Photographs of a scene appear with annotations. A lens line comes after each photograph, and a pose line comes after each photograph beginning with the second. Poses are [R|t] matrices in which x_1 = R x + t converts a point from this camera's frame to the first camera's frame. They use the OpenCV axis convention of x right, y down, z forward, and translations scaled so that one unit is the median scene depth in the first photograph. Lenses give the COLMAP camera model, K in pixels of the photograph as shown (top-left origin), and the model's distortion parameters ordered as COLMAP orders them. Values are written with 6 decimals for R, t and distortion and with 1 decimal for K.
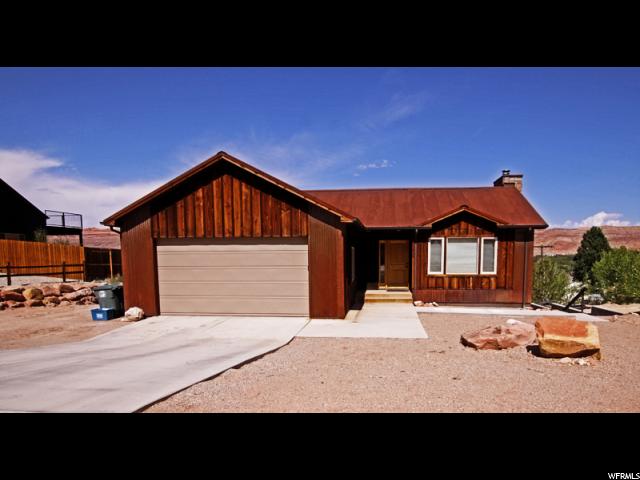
lens RADIAL K [[409.3, 0, 347.4], [0, 409.3, 297.0], [0, 0, 1]] dist [-0.024836, -0.001929]
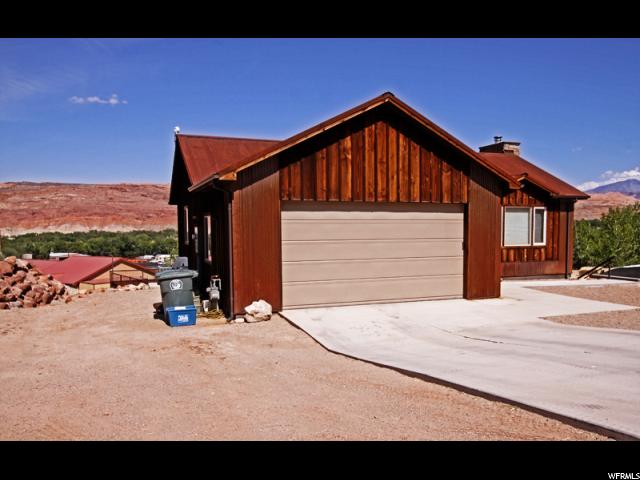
lens RADIAL K [[523.7, 0, 341.6], [0, 523.7, 267.9], [0, 0, 1]] dist [0.007259, -0.008070]
pose [[0.882686, -0.036485, 0.468545, -0.799211], [0.047008, 0.998836, -0.010779, -0.013417], [-0.467607, 0.031540, 0.883374, 0.153513]]
